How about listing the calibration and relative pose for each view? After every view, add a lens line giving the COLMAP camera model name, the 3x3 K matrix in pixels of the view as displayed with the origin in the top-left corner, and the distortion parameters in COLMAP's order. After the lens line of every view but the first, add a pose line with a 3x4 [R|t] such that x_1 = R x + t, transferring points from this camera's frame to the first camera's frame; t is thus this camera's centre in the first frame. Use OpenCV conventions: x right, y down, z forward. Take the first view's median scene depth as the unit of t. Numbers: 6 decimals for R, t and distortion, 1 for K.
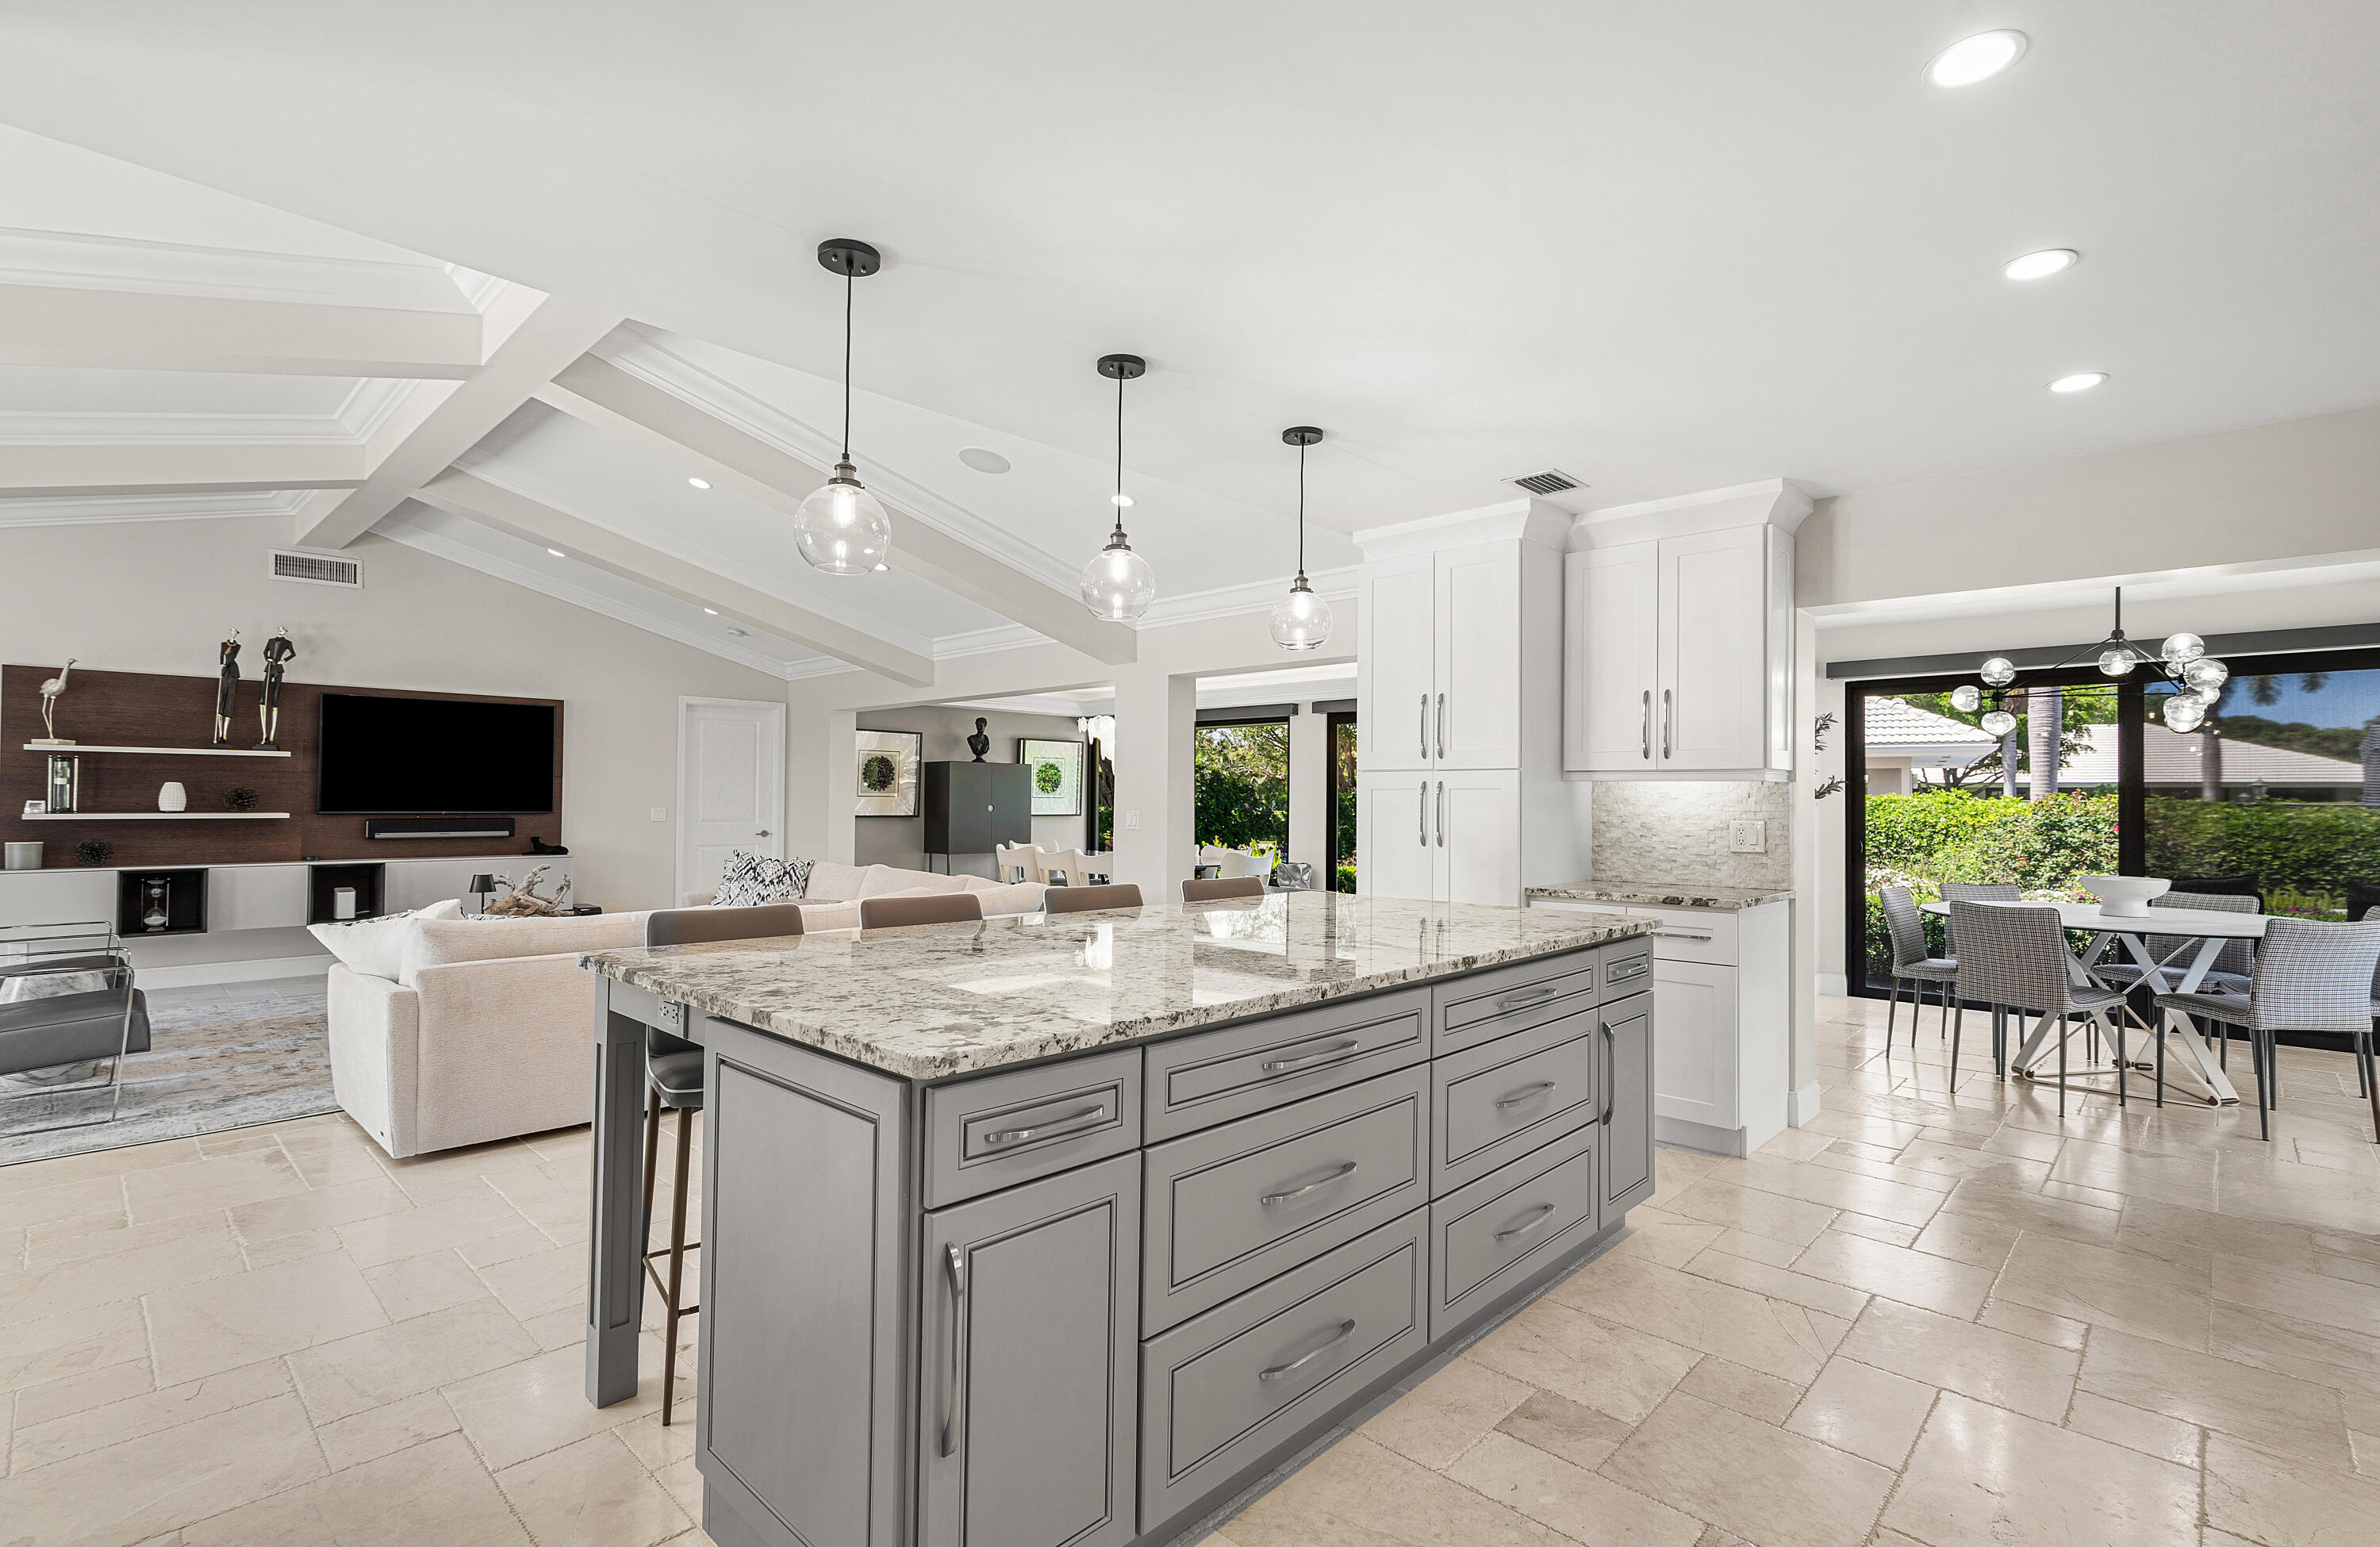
lens RADIAL K [[1104.3, 0, 1172.0], [0, 1104.3, 778.4], [0, 0, 1]] dist [-0.004549, 0.003120]
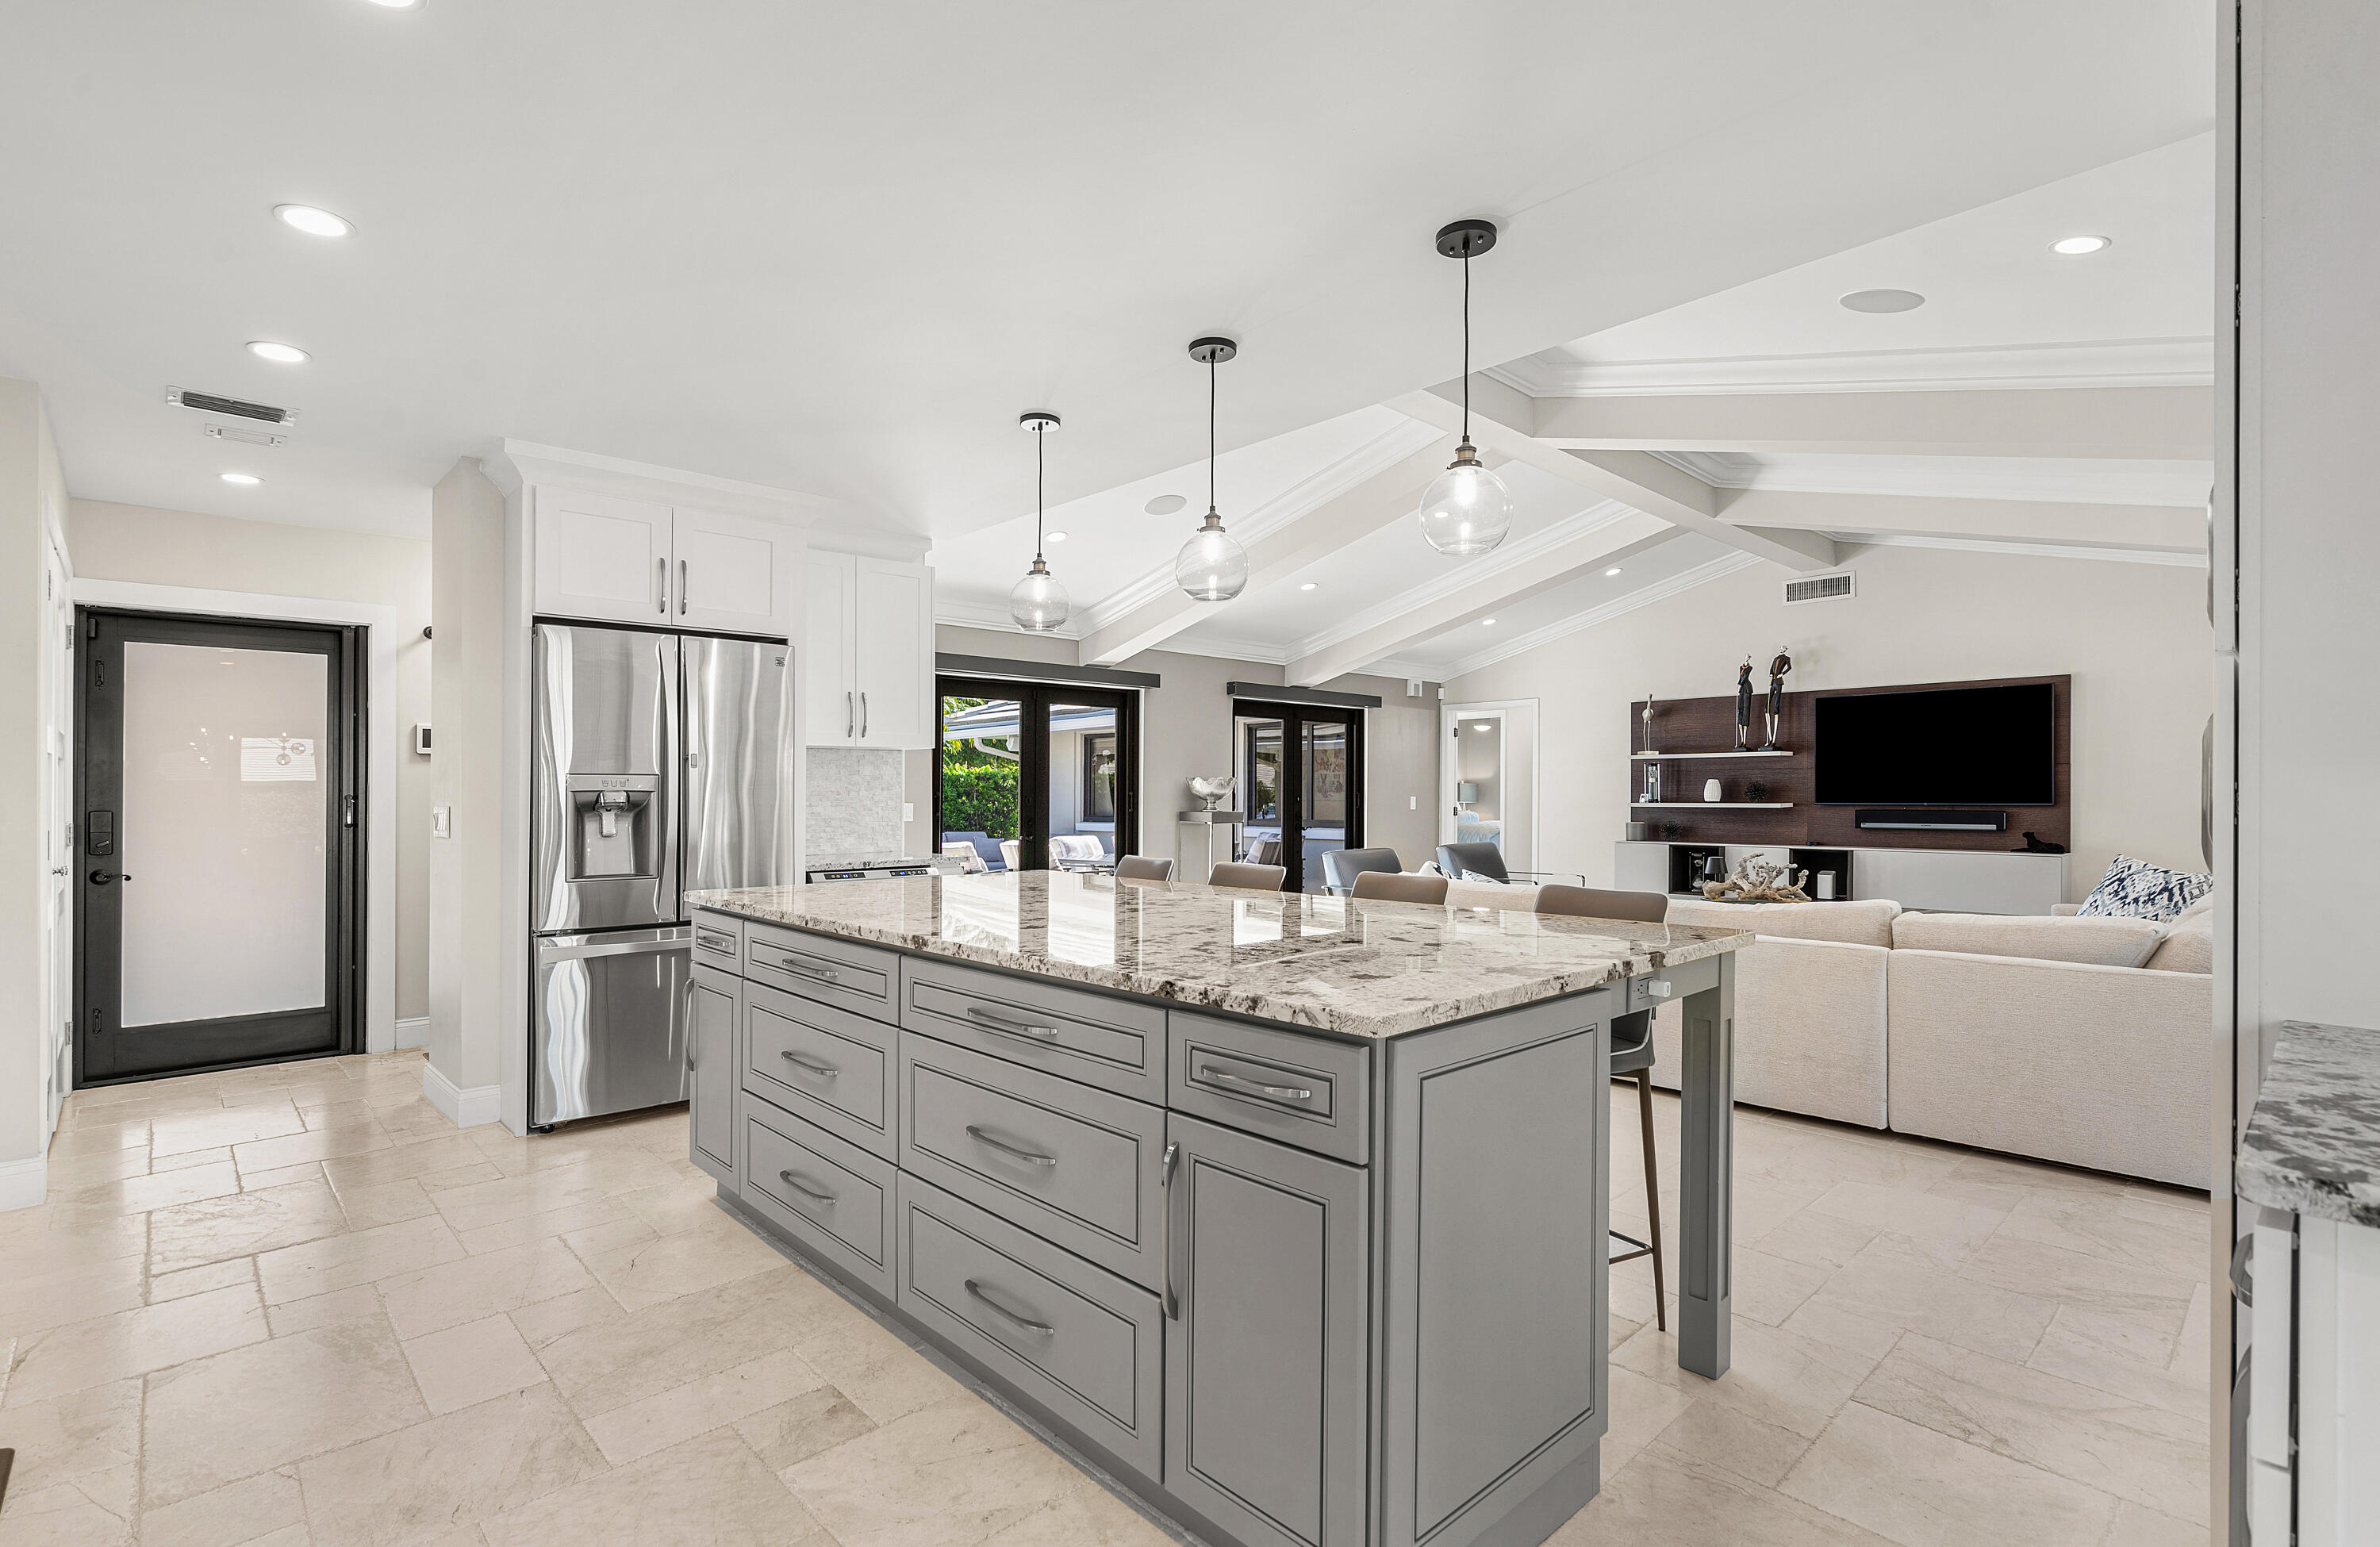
lens RADIAL K [[1104.3, 0, 1201.8], [0, 1104.3, 783.1], [0, 0, 1]] dist [-0.004549, 0.003120]
pose [[-0.046656, -0.017579, -0.998756, 0.600713], [0.021498, 0.999596, -0.018599, 0.027145], [0.998680, -0.022339, -0.046259, 0.645497]]
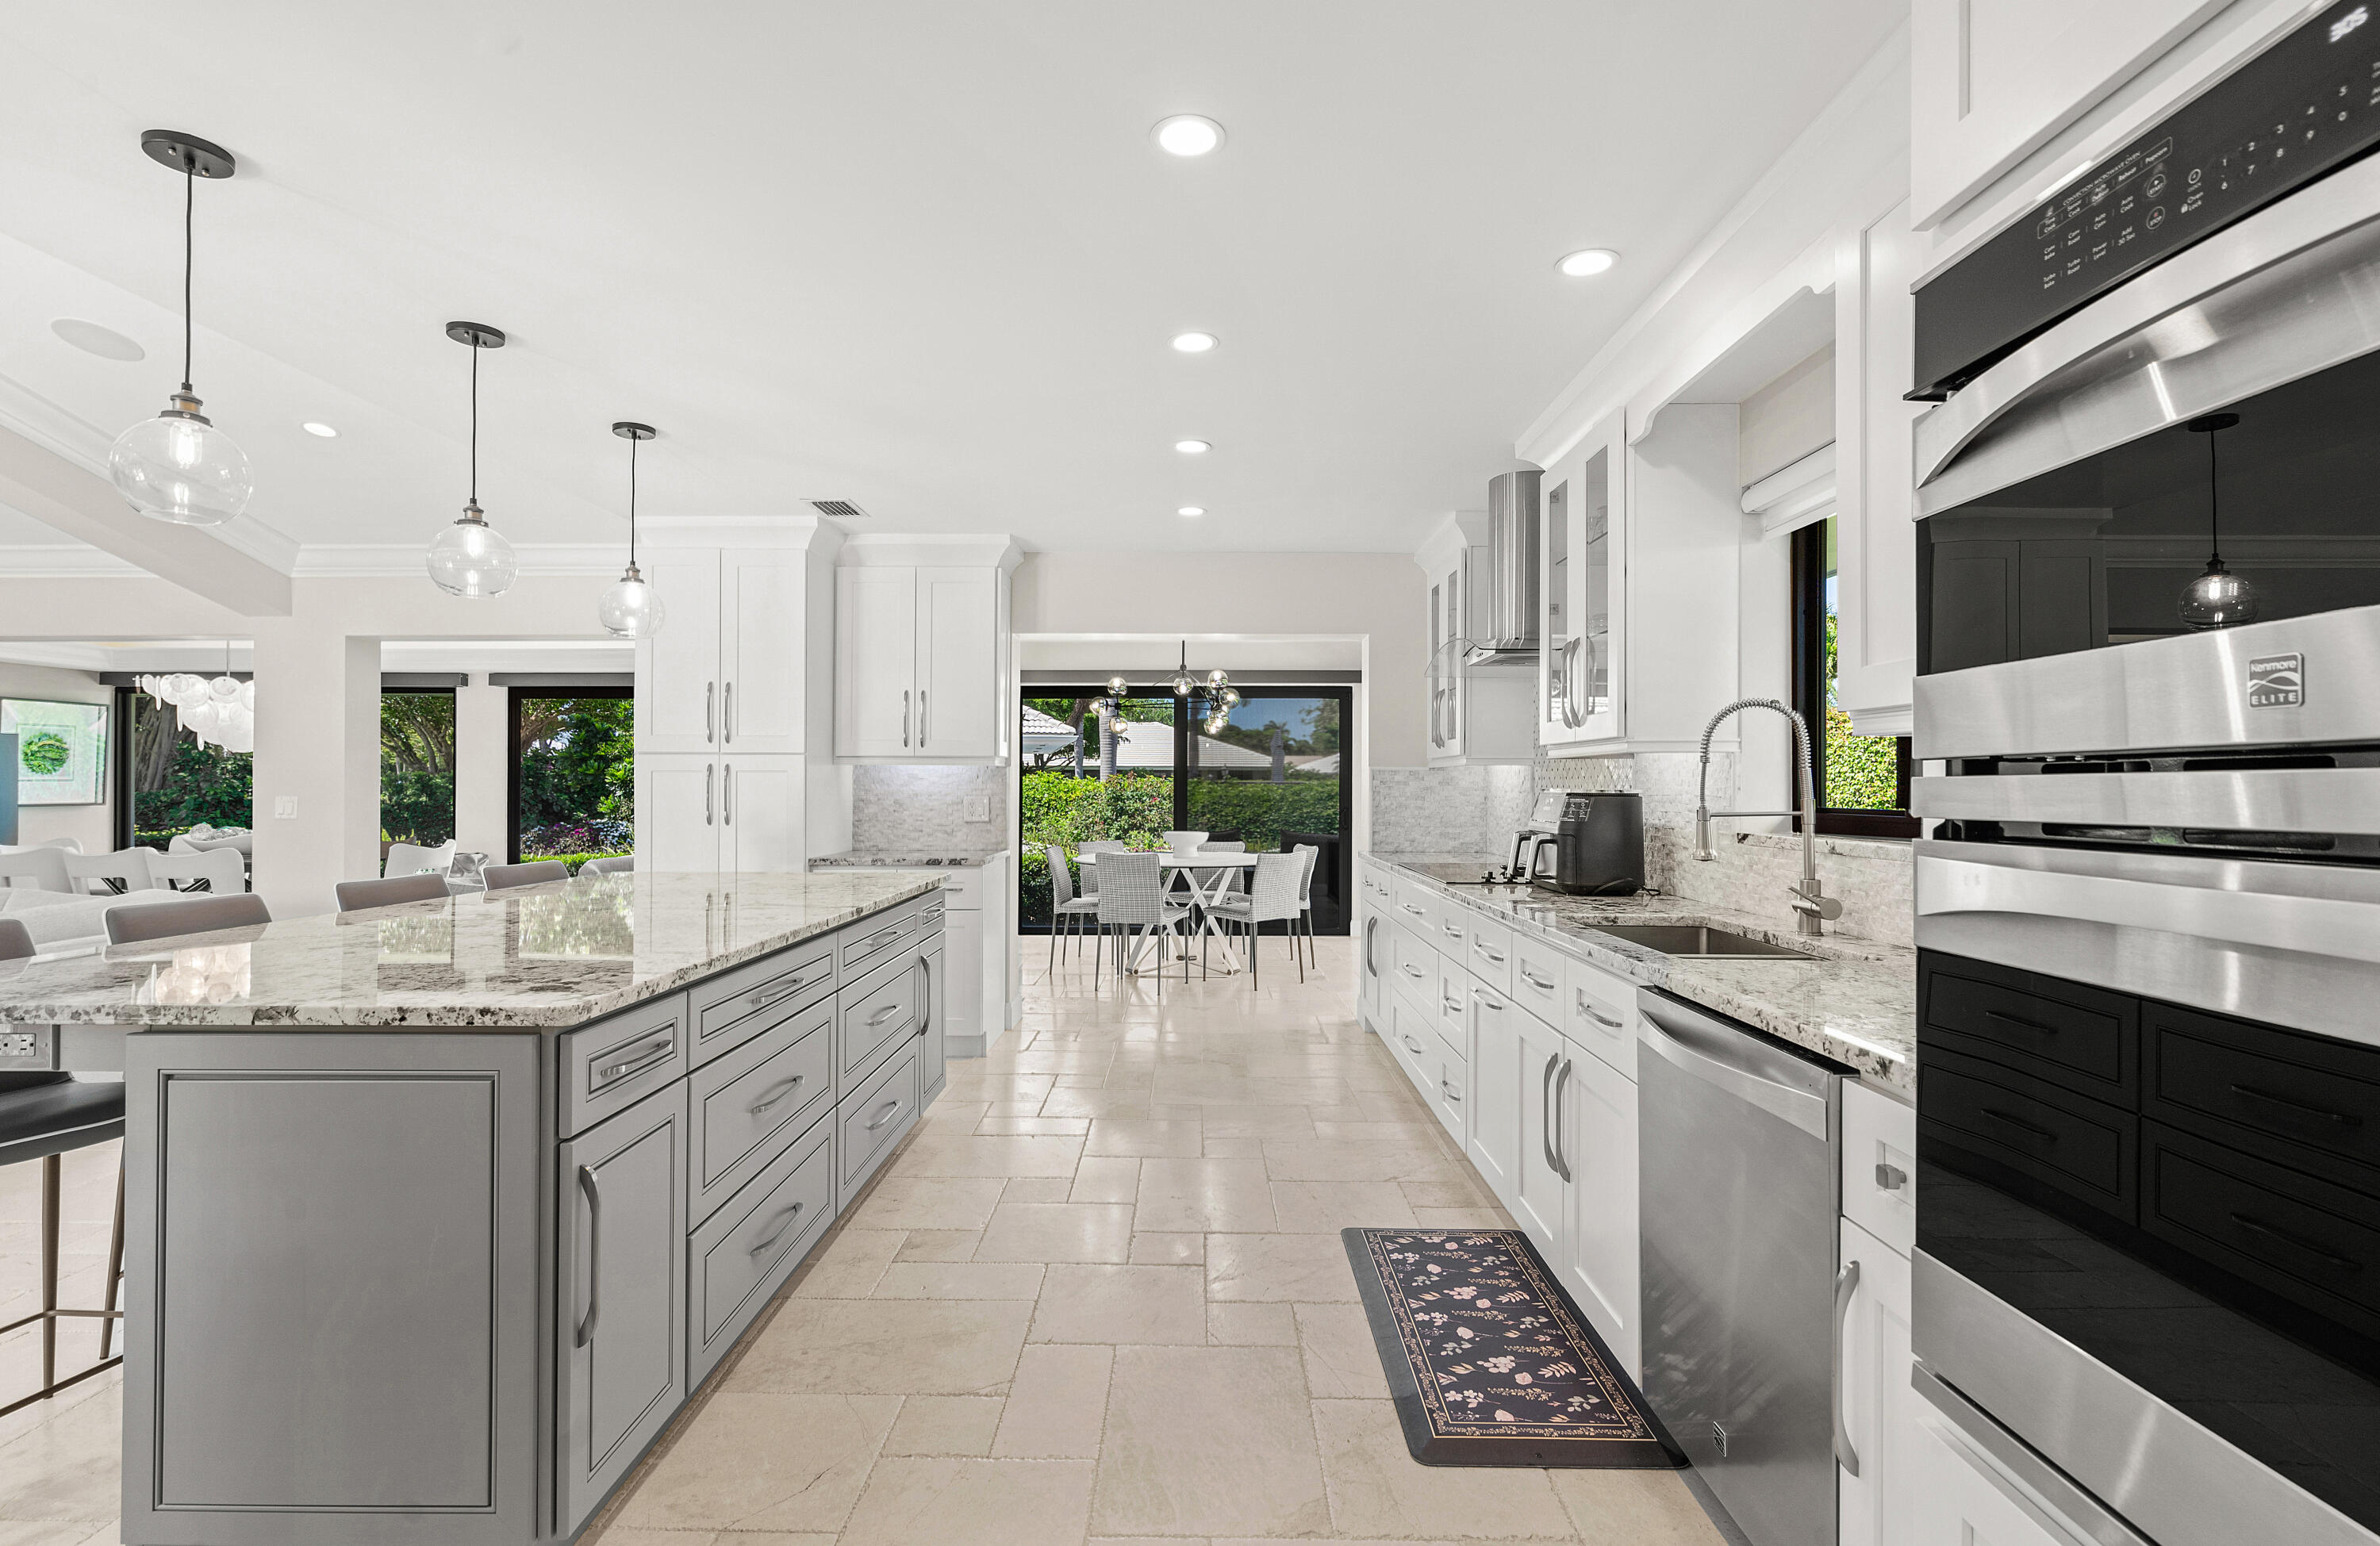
lens RADIAL K [[1104.3, 0, 1188.2], [0, 1104.3, 776.3], [0, 0, 1]] dist [-0.004549, 0.003120]
pose [[0.726467, -0.001124, 0.687200, -0.161333], [-0.009797, 0.999880, 0.011992, -0.002805], [-0.687131, -0.015444, 0.726369, -0.084021]]
